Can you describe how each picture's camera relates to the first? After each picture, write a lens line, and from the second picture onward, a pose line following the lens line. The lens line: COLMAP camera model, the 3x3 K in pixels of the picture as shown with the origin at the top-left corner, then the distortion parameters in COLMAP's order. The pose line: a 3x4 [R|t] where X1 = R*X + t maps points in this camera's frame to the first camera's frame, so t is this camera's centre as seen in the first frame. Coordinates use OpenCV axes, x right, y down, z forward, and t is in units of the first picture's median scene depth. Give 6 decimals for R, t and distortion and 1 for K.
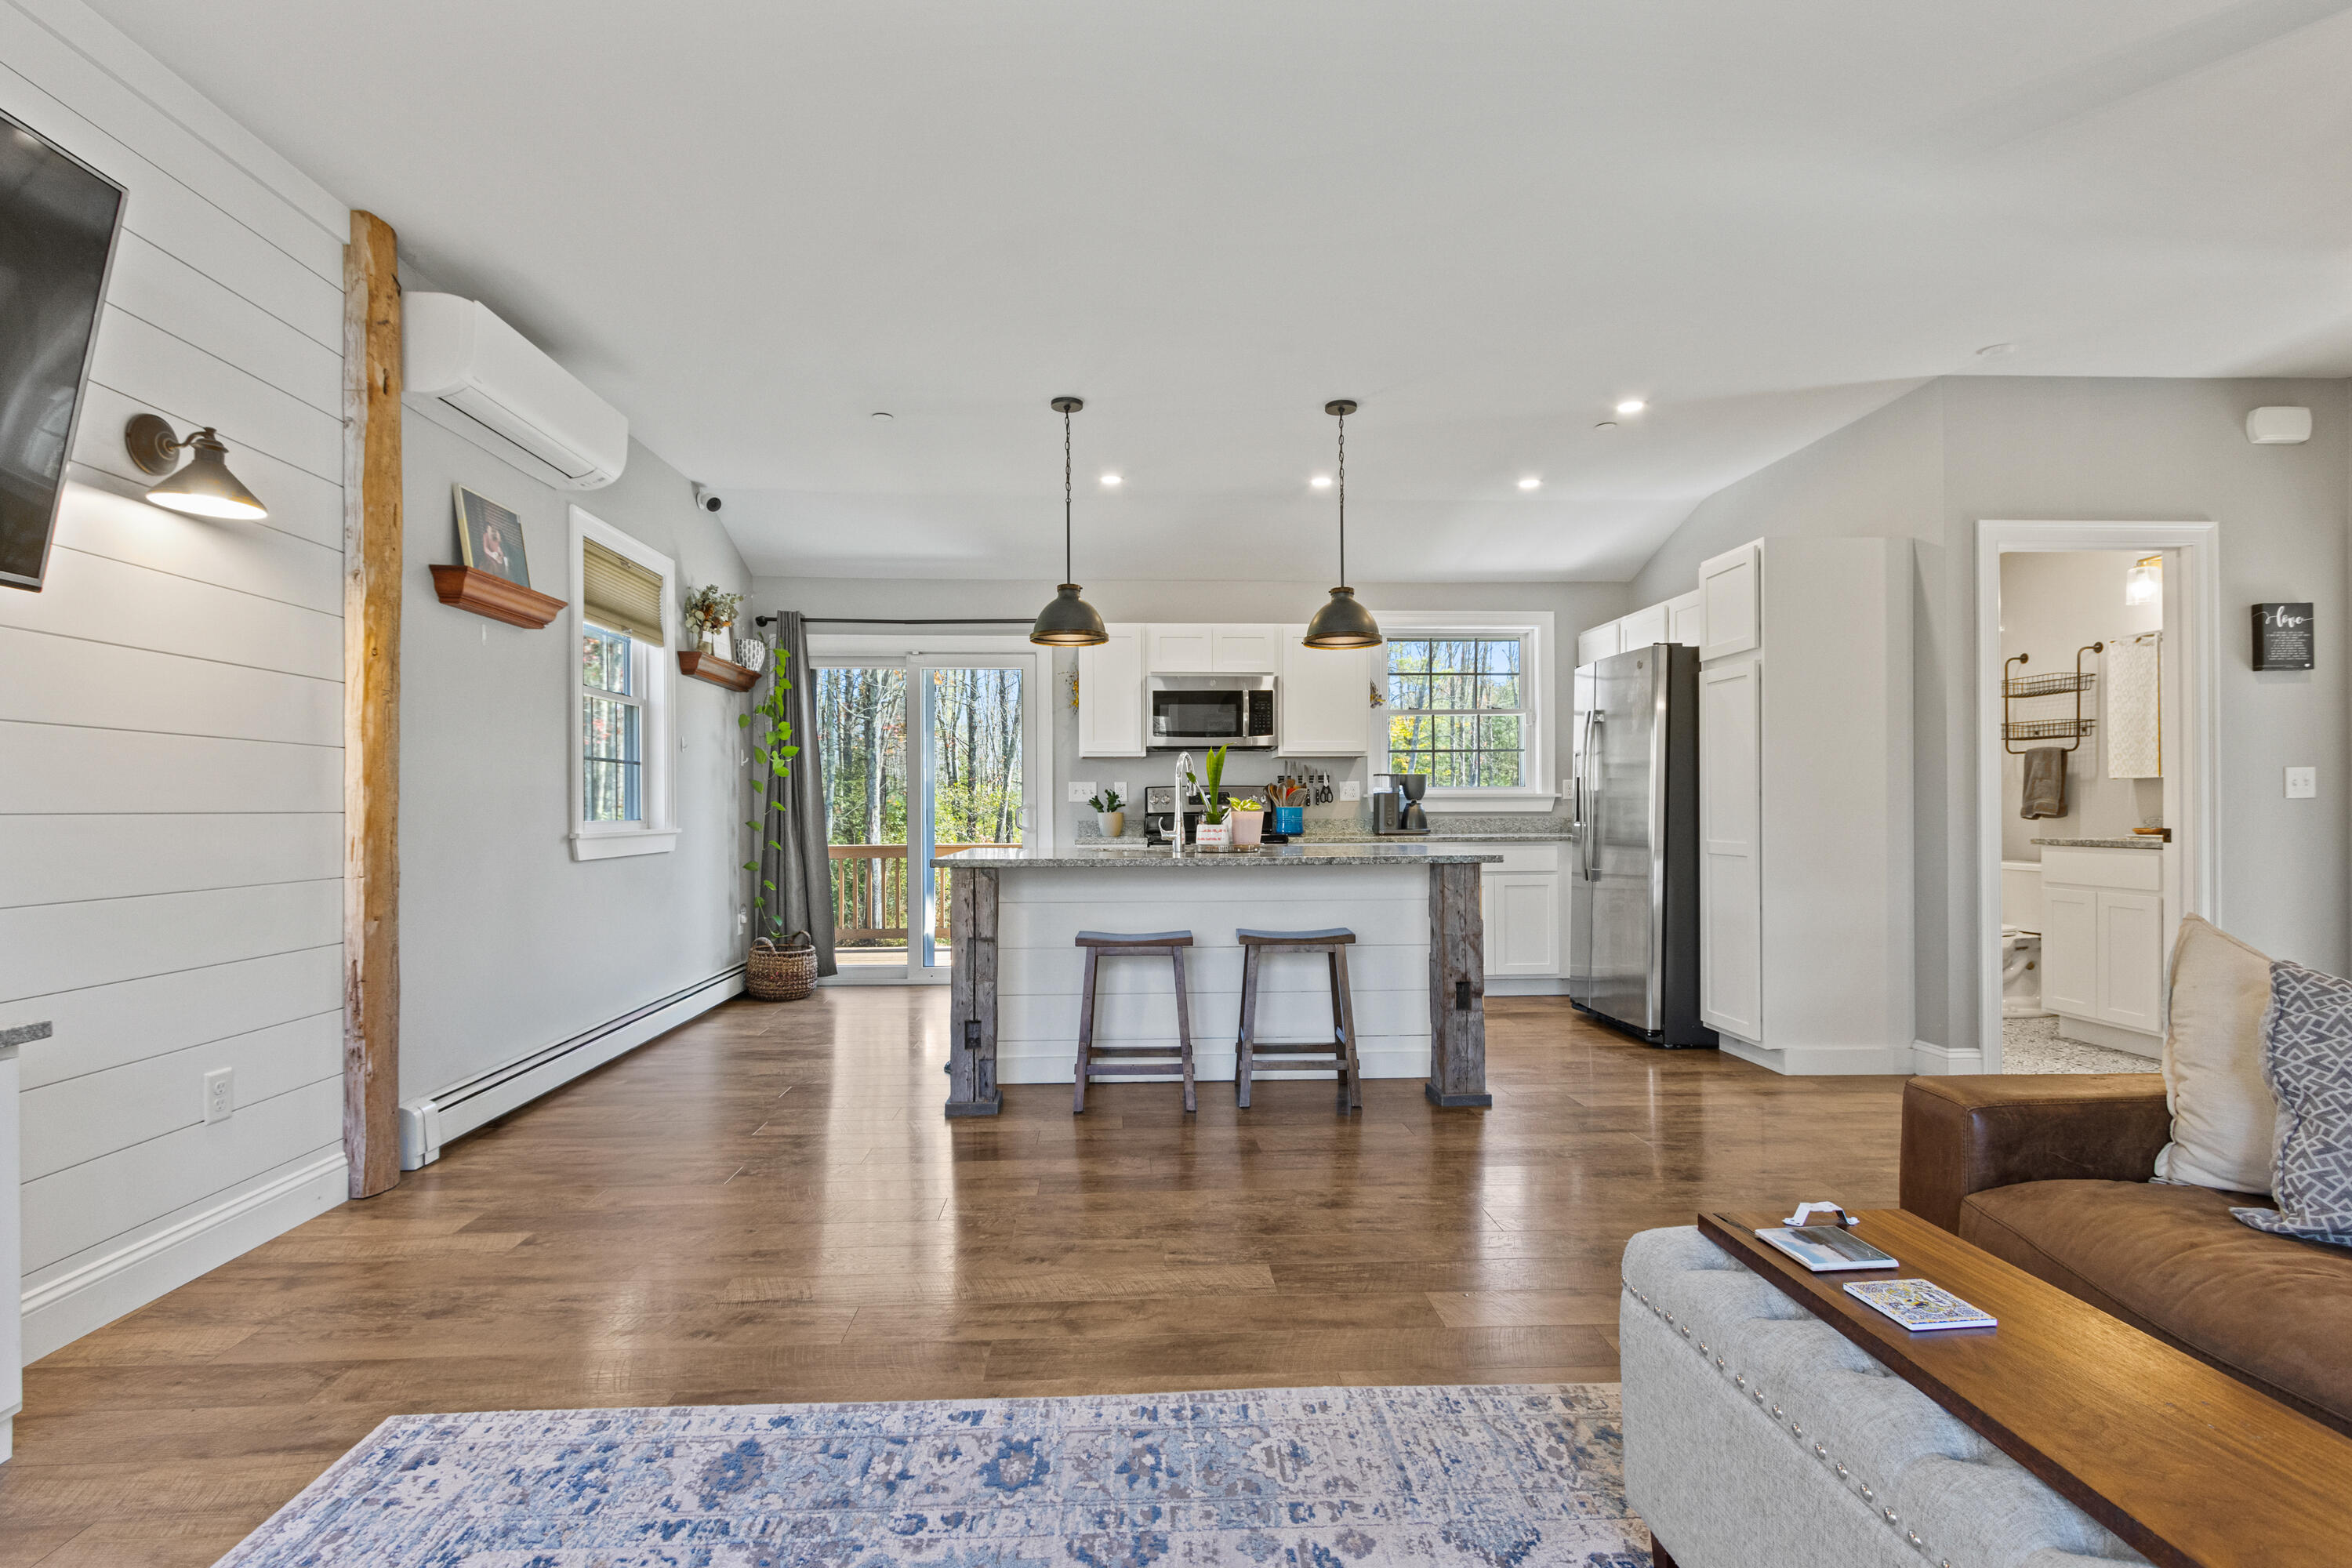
lens RADIAL K [[1098.2, 0, 1150.6], [0, 1098.2, 810.7], [0, 0, 1]] dist [0.001118, -0.000278]
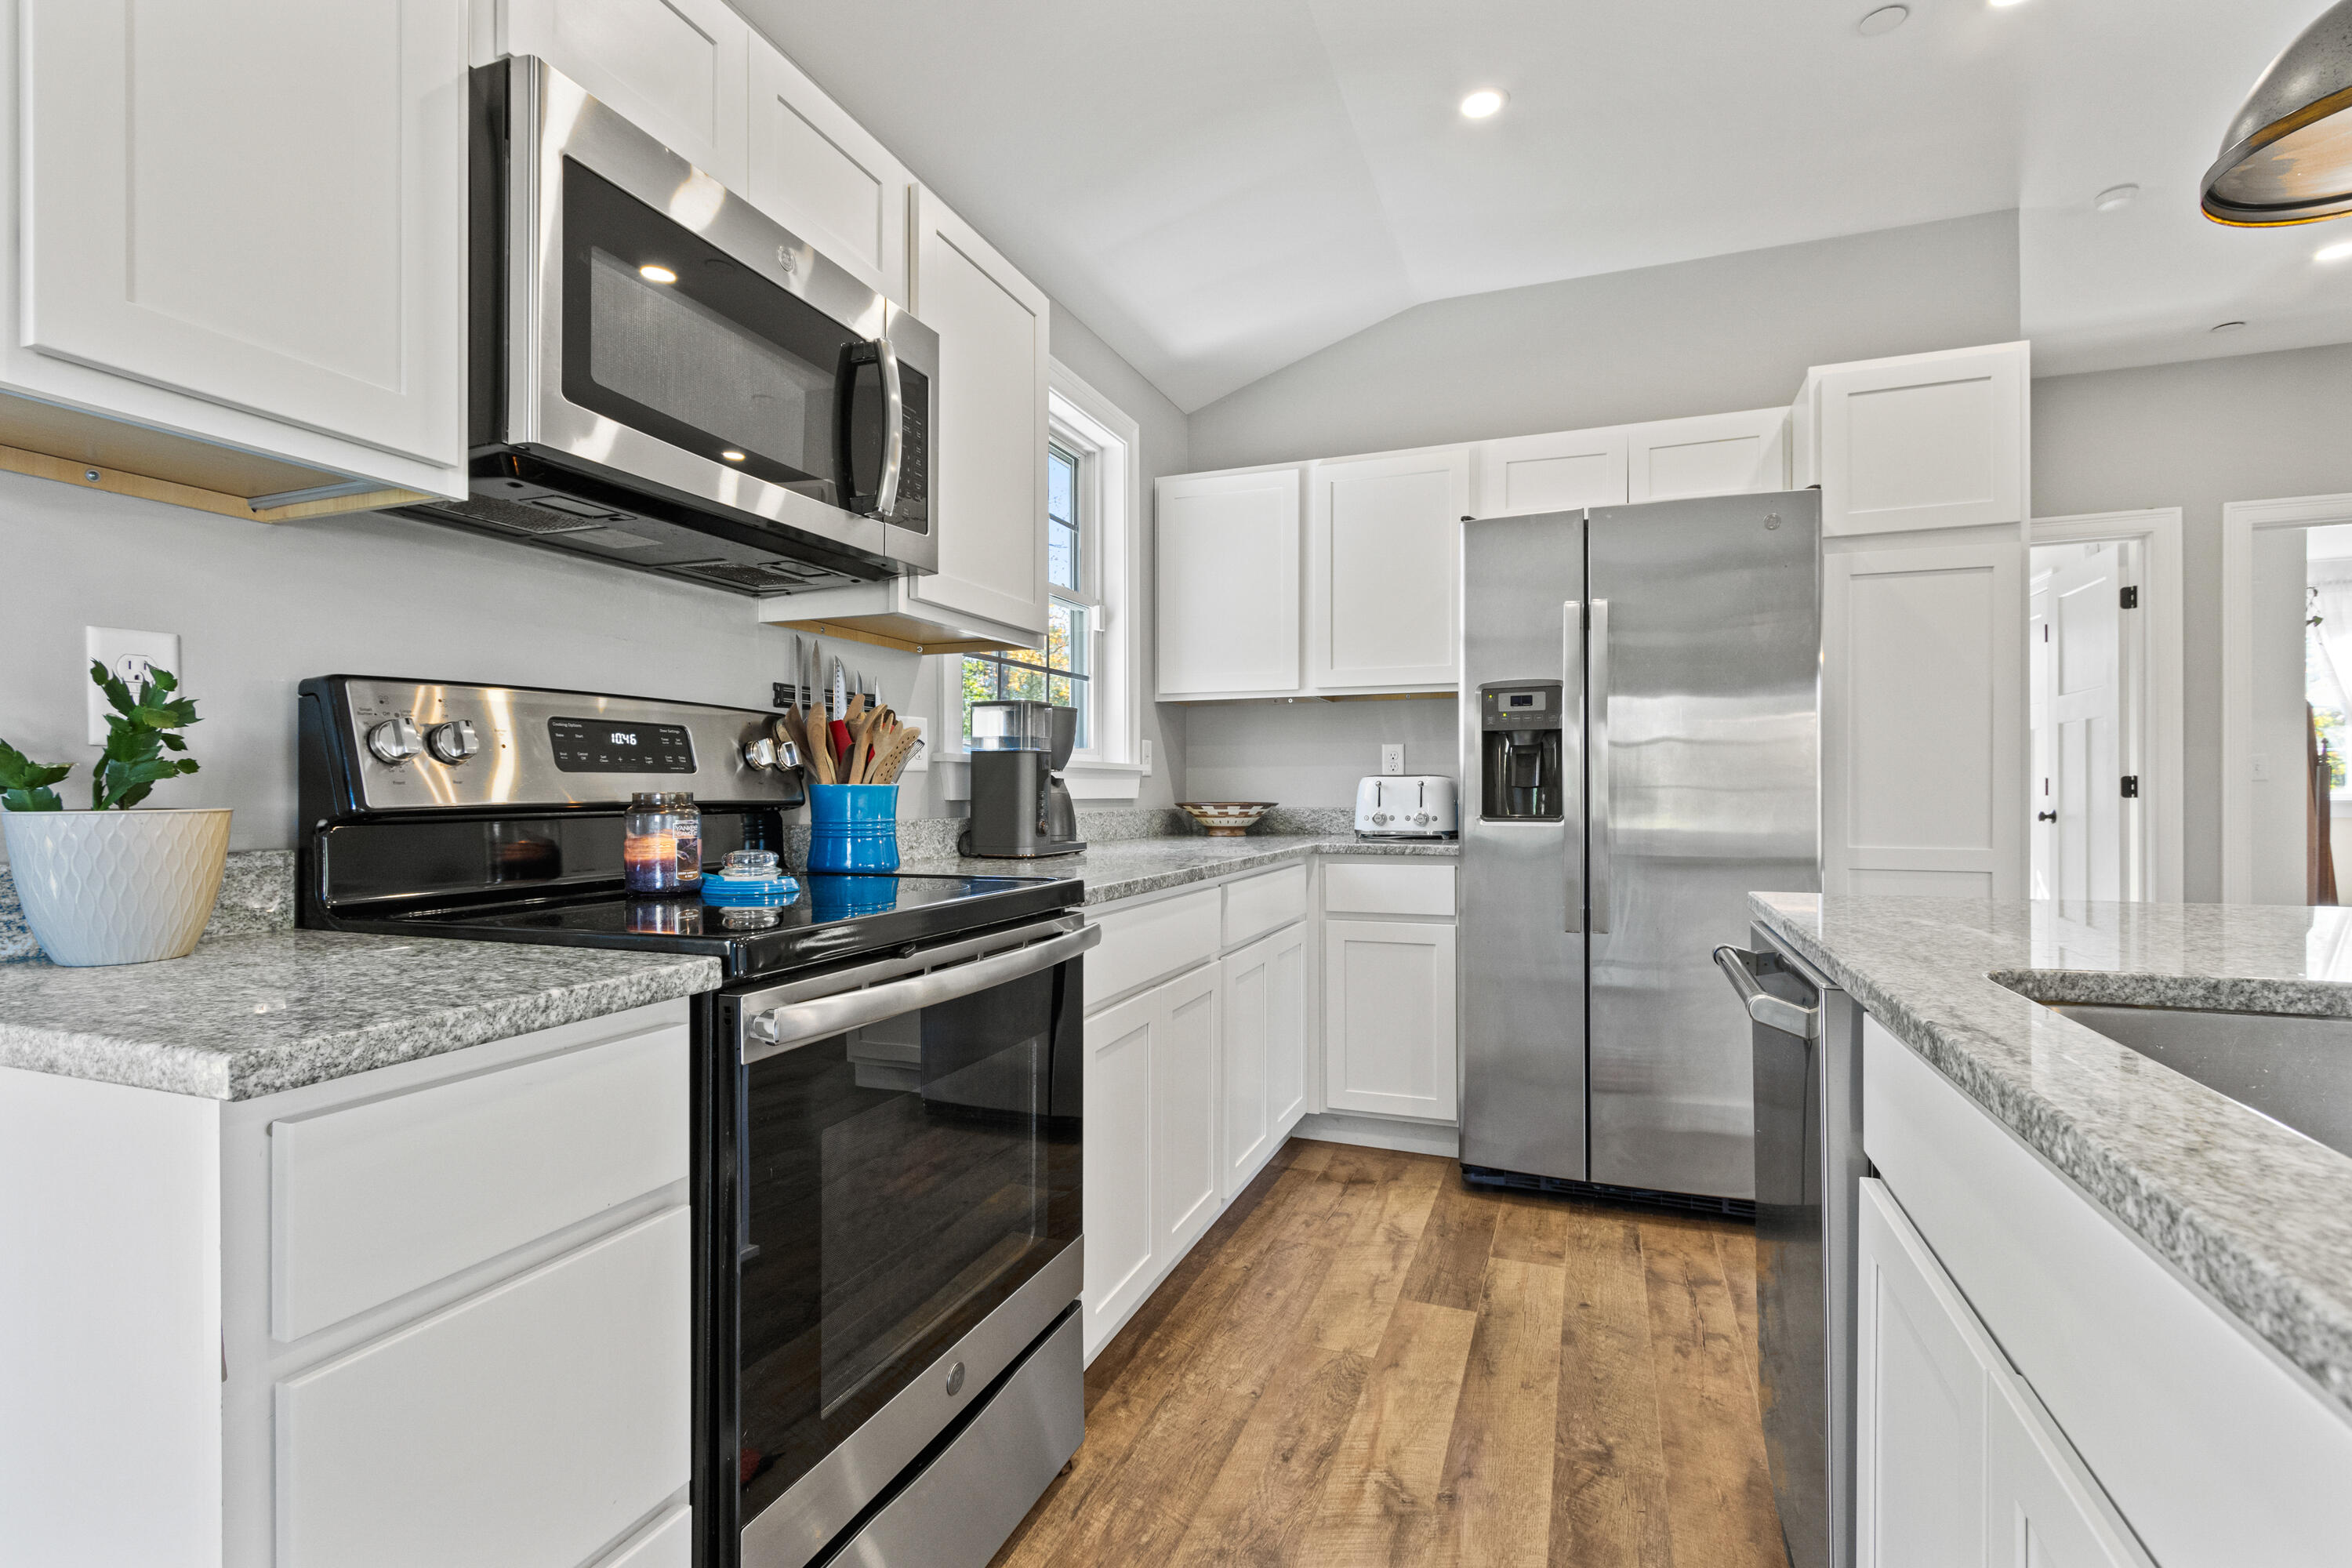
lens RADIAL K [[1097.6, 0, 1167.5], [0, 1097.6, 786.0], [0, 0, 1]] dist [0.004144, 0.000560]
pose [[0.400166, 0.006711, 0.916418, -0.188508], [0.001028, 0.999969, -0.007771, -0.000152], [-0.916442, 0.004052, 0.400147, 1.230631]]
